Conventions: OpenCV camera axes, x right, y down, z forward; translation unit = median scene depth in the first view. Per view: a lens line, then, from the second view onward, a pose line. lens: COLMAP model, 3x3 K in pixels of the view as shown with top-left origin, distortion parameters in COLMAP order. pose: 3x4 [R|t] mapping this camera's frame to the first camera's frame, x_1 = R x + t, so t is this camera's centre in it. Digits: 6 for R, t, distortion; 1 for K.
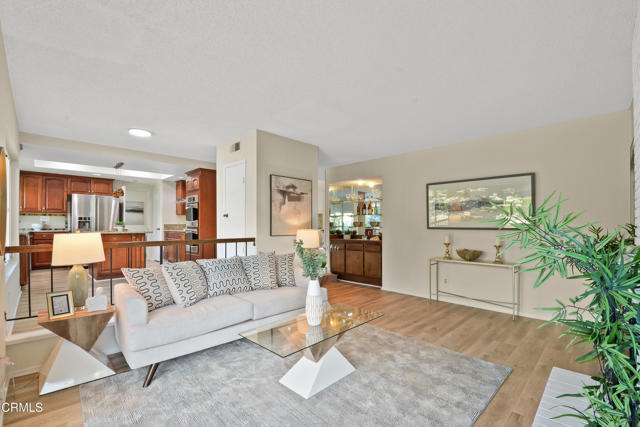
lens RADIAL K [[288.4, 0, 320.5], [0, 288.4, 226.7], [0, 0, 1]] dist [-0.001551, -0.000833]
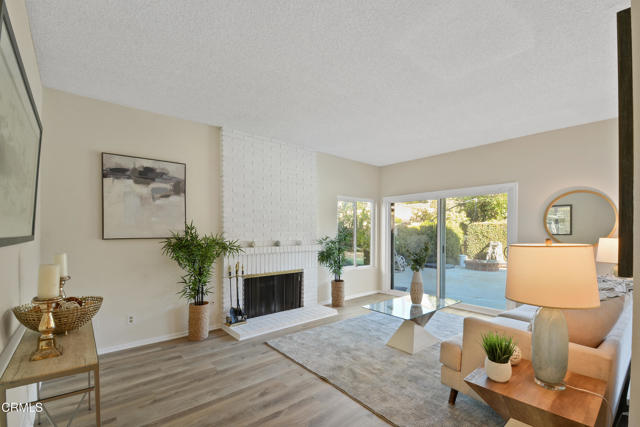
lens RADIAL K [[287.7, 0, 320.5], [0, 287.7, 232.8], [0, 0, 1]] dist [0.000567, -0.000169]
pose [[-0.997283, -0.003830, 0.073561, 0.229845], [-0.003376, 0.999974, 0.006300, -0.005119], [-0.073583, 0.006035, -0.997271, 1.660941]]
